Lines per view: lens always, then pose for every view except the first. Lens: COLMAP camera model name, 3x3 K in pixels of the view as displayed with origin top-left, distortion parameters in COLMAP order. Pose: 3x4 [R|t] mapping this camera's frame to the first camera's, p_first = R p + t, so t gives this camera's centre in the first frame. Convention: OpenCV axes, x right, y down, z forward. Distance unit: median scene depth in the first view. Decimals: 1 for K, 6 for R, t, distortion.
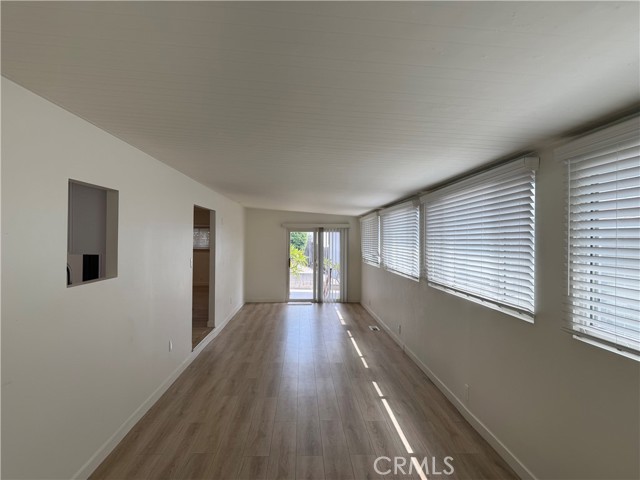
lens RADIAL K [[449.3, 0, 320.9], [0, 449.3, 239.3], [0, 0, 1]] dist [0.042820, -0.027097]
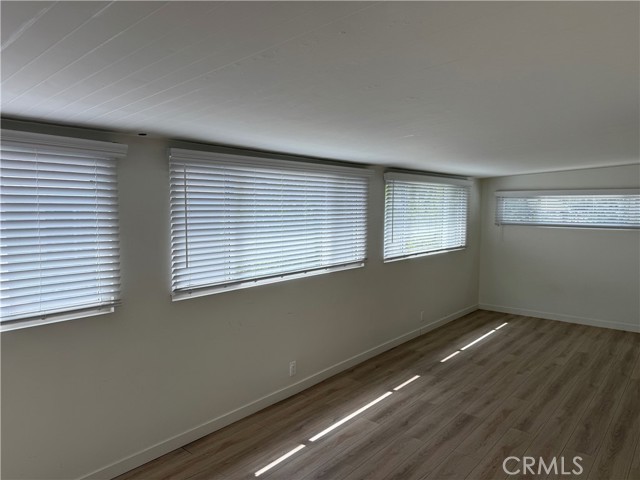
lens RADIAL K [[449.3, 0, 321.4], [0, 449.3, 239.7], [0, 0, 1]] dist [0.042820, -0.027097]
pose [[-0.735314, -0.074542, 0.673614, -0.433761], [-0.016597, 0.995615, 0.092057, -0.053381], [-0.677523, 0.056511, -0.733327, 1.877664]]
